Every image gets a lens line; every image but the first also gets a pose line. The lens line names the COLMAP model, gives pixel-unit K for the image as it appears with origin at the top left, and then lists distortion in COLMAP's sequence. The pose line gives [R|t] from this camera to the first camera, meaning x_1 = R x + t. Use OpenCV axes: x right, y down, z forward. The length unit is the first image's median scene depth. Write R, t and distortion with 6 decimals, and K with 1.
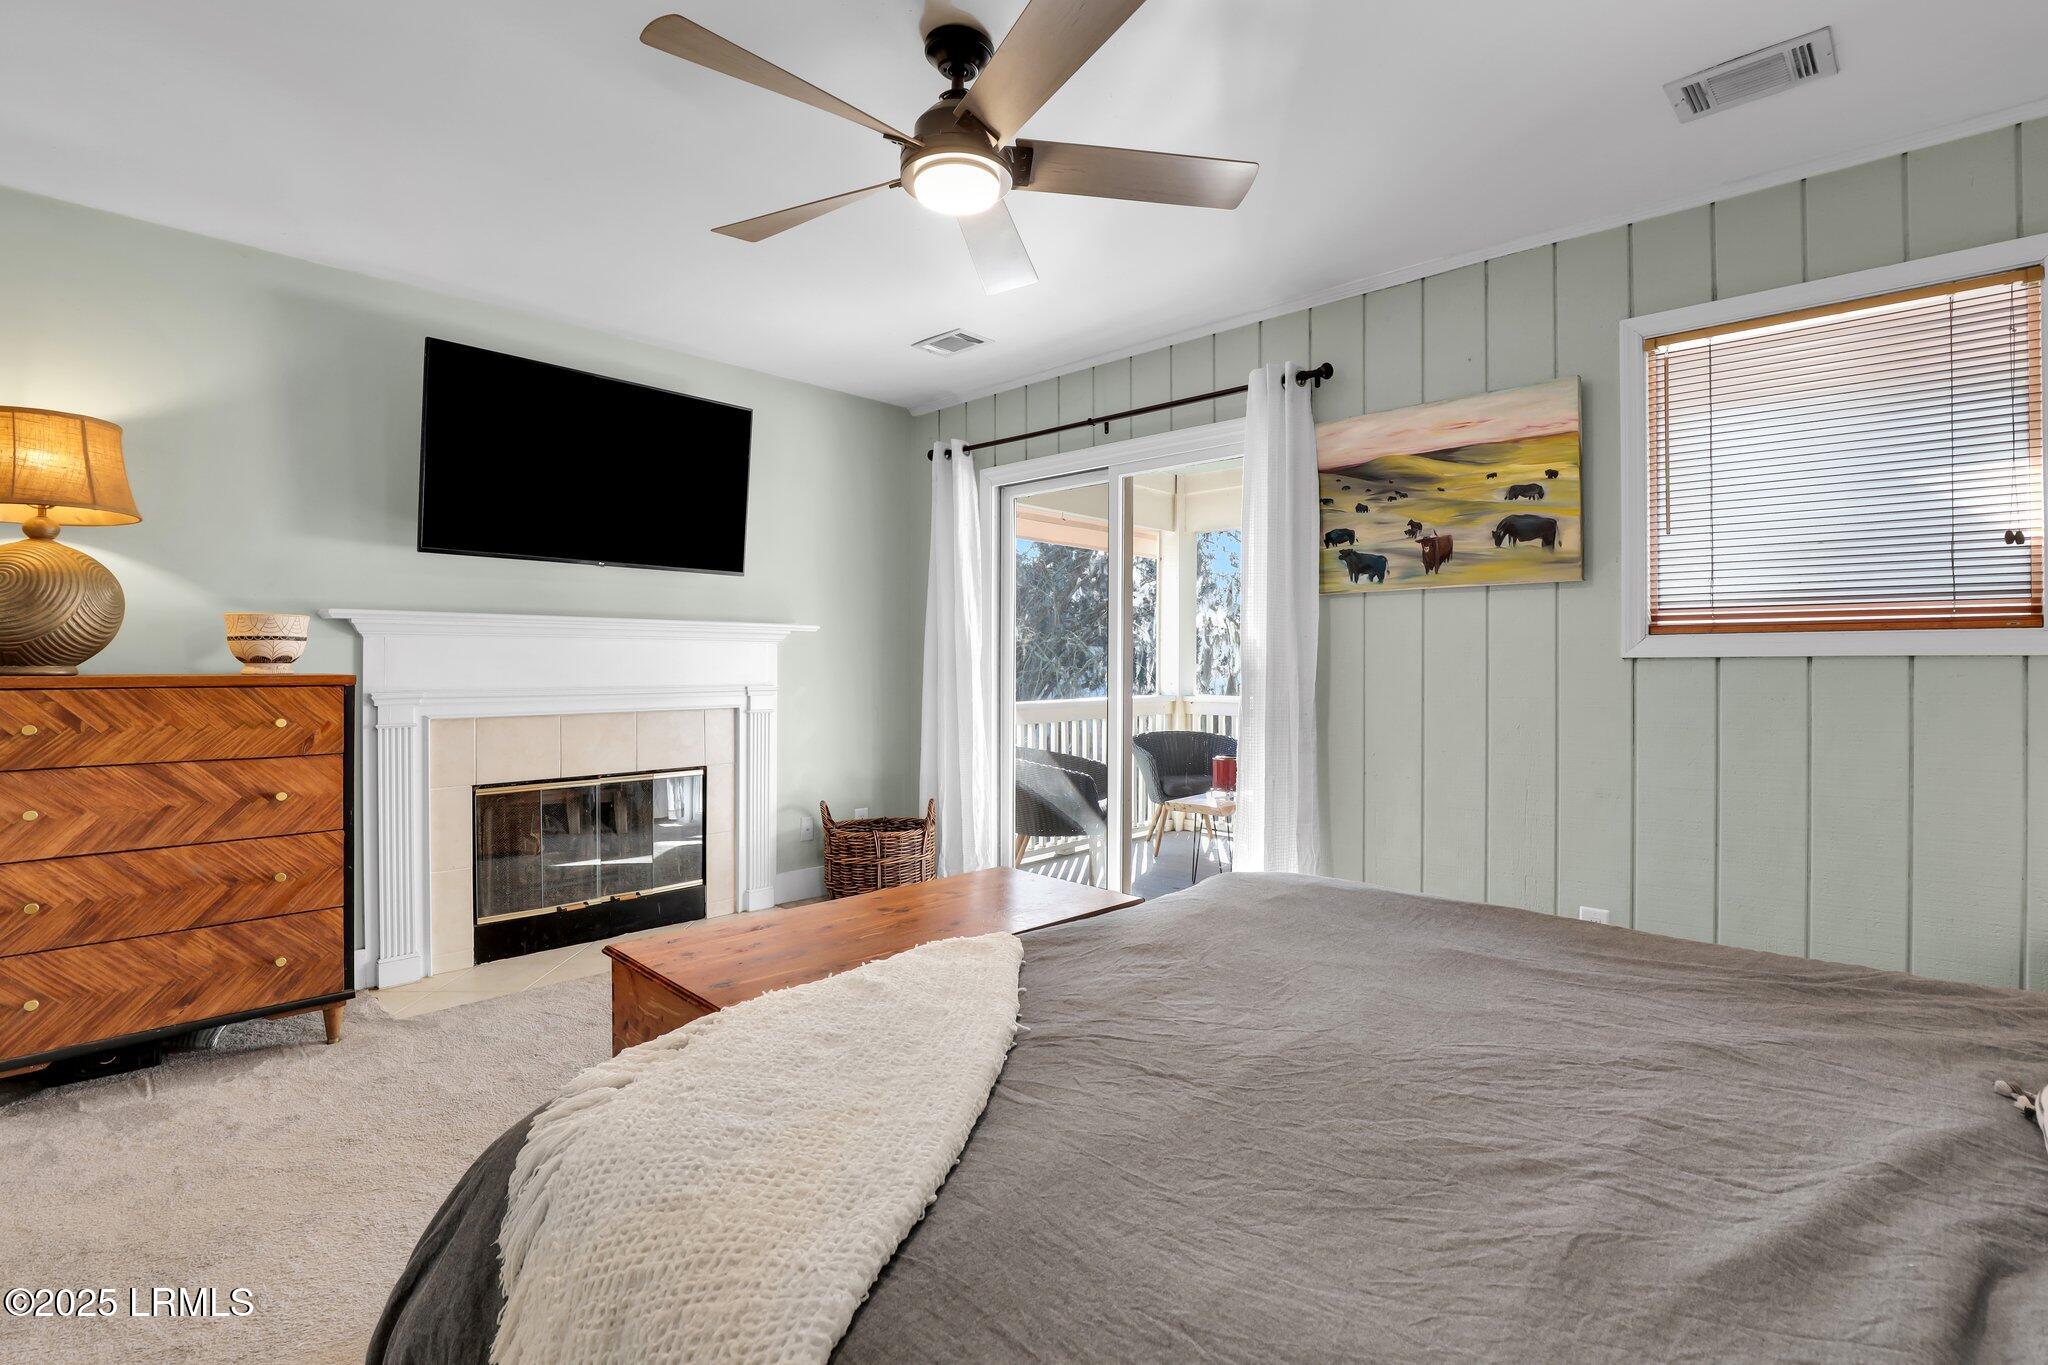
lens RADIAL K [[940.3, 0, 1041.3], [0, 940.3, 684.5], [0, 0, 1]] dist [-0.033283, 0.006261]
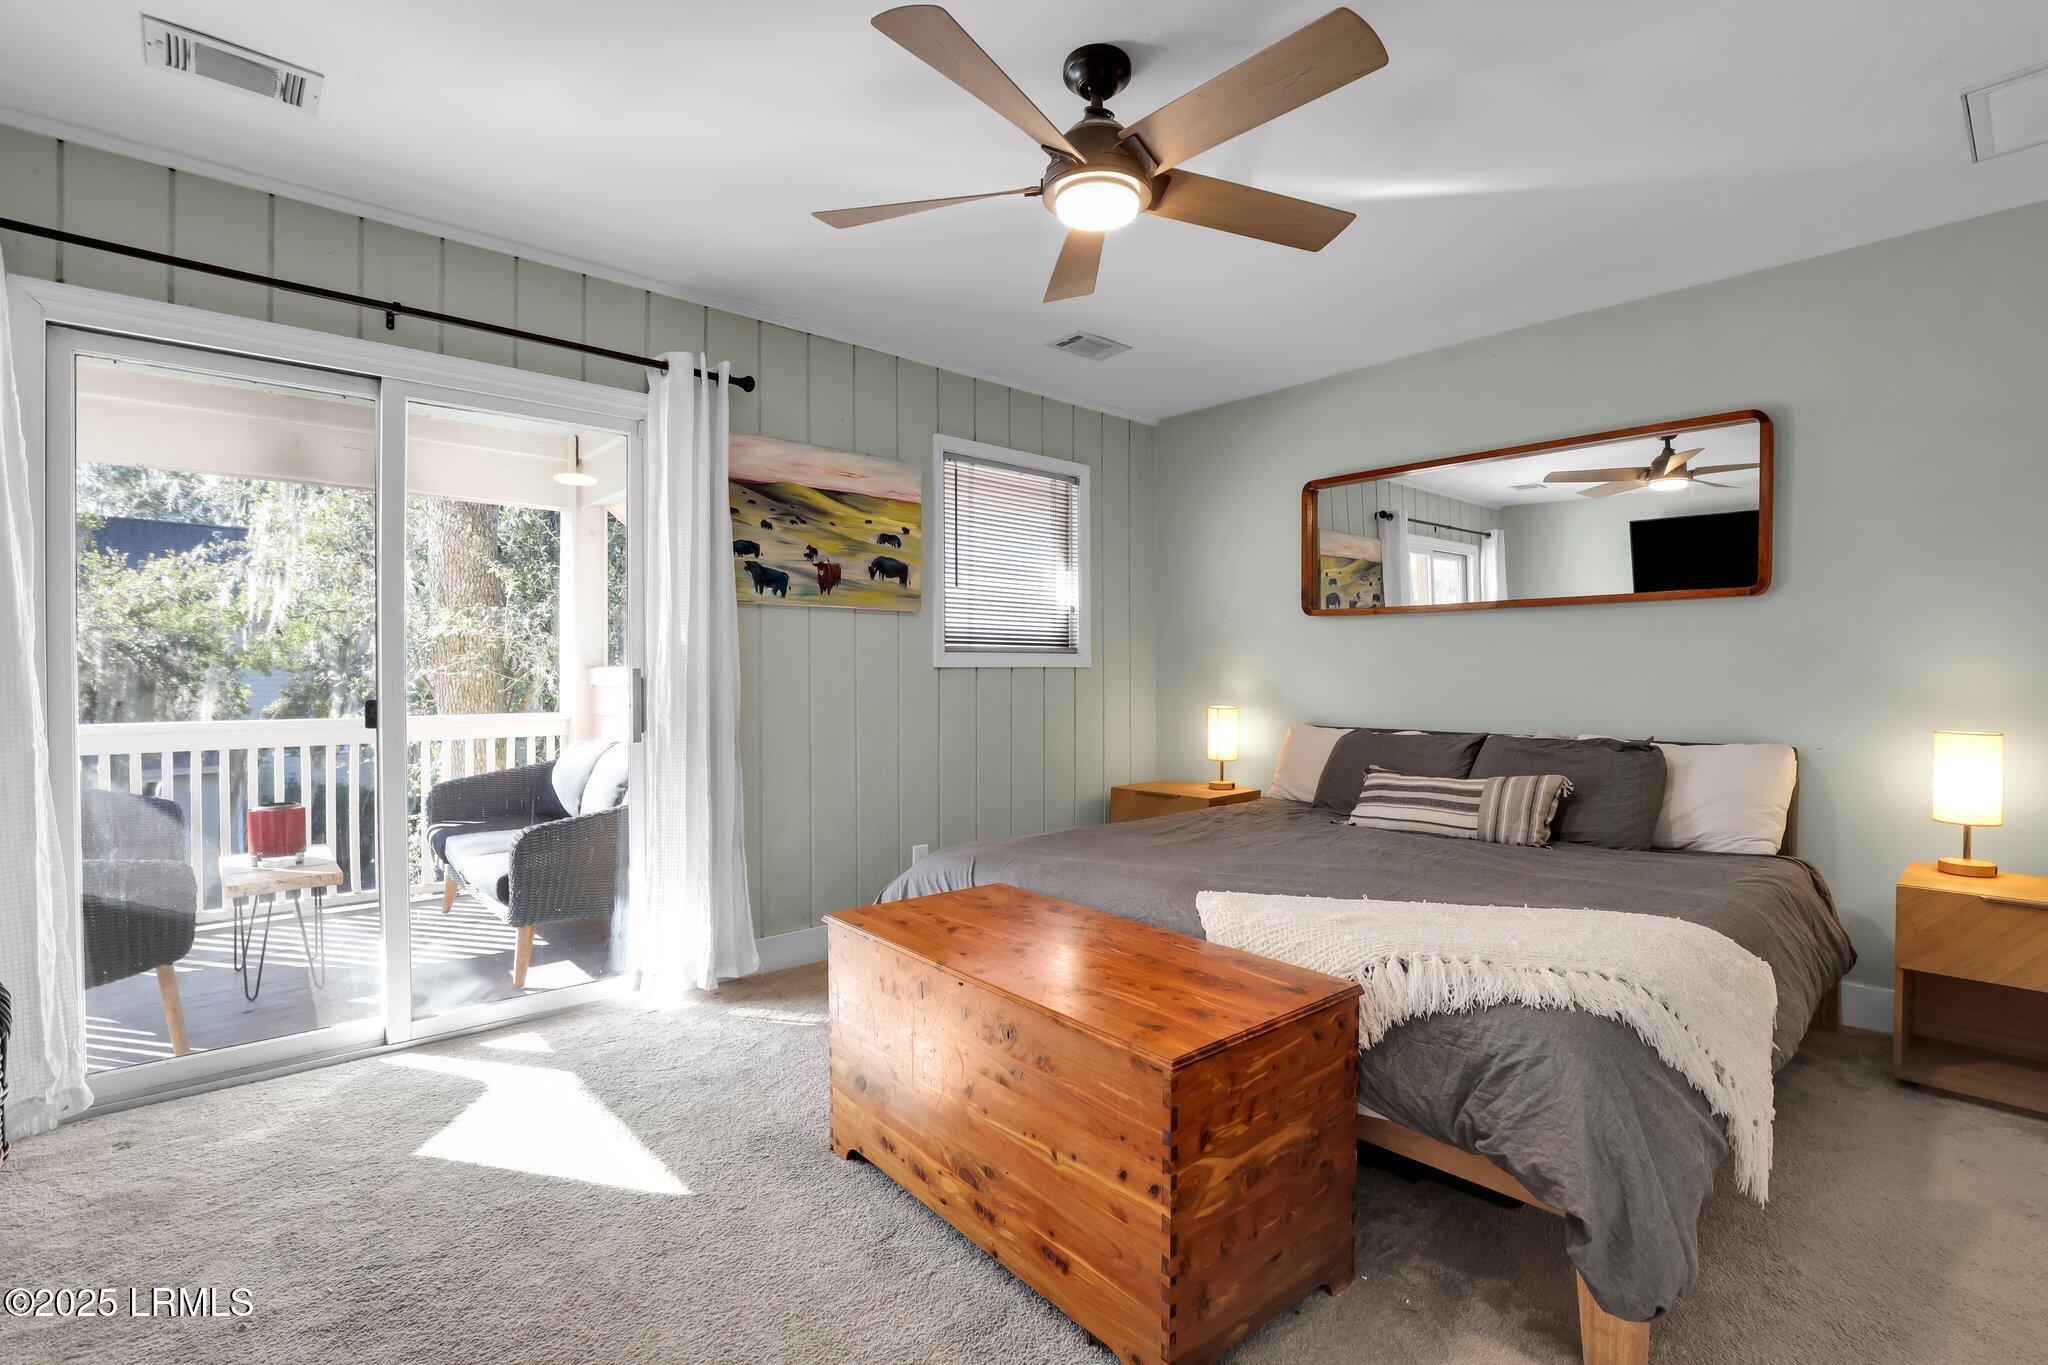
lens RADIAL K [[940.3, 0, 1041.3], [0, 940.3, 684.5], [0, 0, 1]] dist [-0.033283, 0.006261]
pose [[0.080918, -0.006622, 0.996699, -0.706739], [0.028462, 0.999585, 0.004331, -0.003870], [-0.996314, 0.028018, 0.081073, 0.626197]]
